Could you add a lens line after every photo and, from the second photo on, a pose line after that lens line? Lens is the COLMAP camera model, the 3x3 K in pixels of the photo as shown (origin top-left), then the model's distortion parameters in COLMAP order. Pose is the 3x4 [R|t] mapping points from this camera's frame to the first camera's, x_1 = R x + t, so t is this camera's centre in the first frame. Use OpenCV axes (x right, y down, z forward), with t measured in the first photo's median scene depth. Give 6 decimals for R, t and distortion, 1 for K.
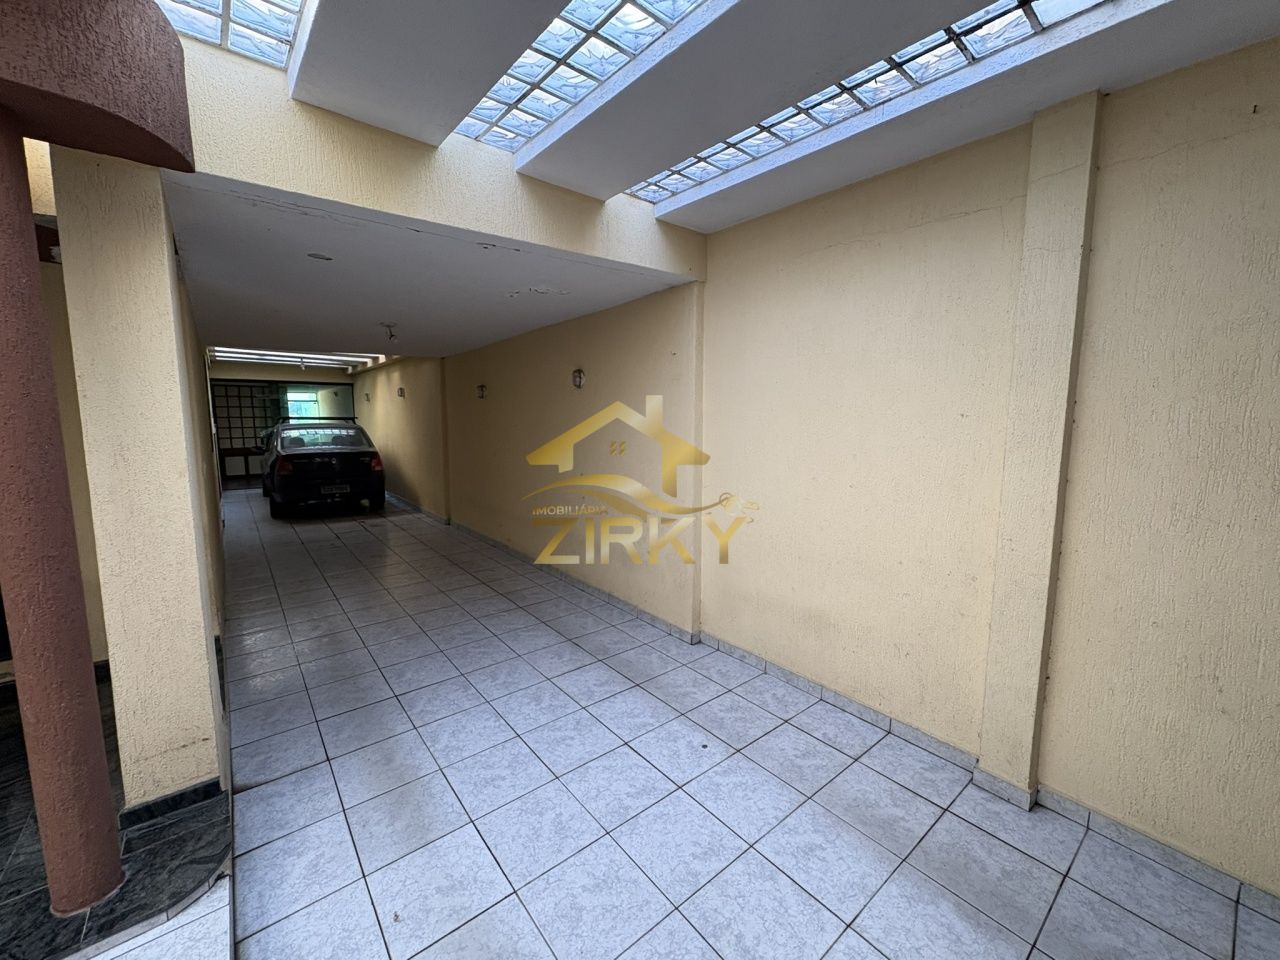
lens RADIAL K [[511.1, 0, 642.4], [0, 511.1, 478.4], [0, 0, 1]] dist [0.000555, -0.000156]
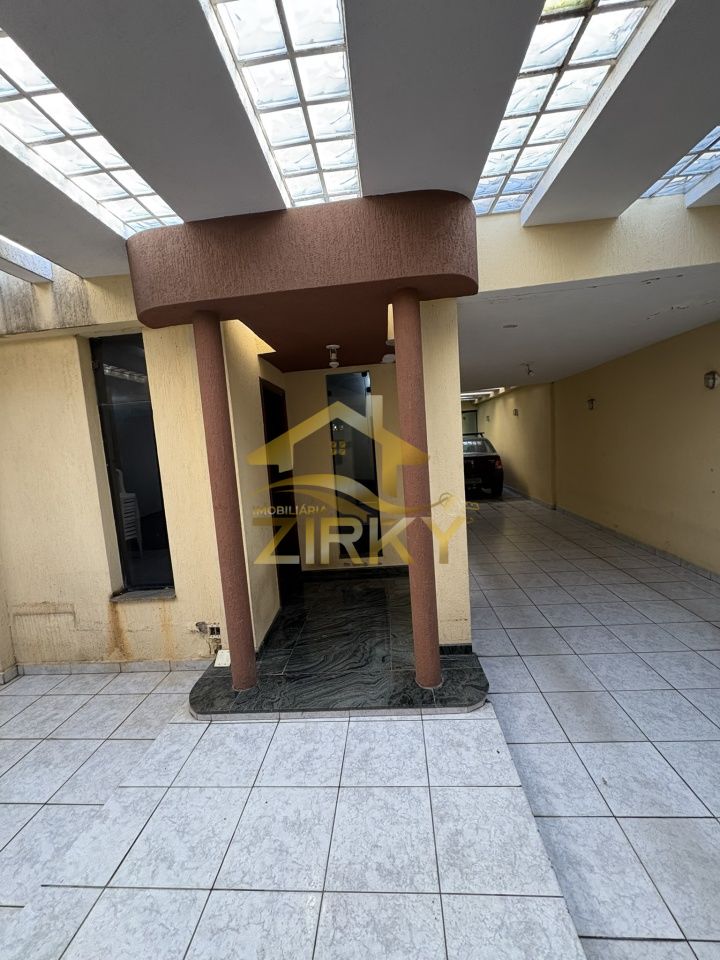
lens RADIAL K [[383.3, 0, 358.7], [0, 383.3, 479.2], [0, 0, 1]] dist [0.000555, -0.000156]
pose [[0.719934, 0.015922, -0.693860, -0.127012], [-0.009877, 0.999871, 0.012696, 0.010856], [0.693973, -0.002287, 0.719998, -0.113267]]
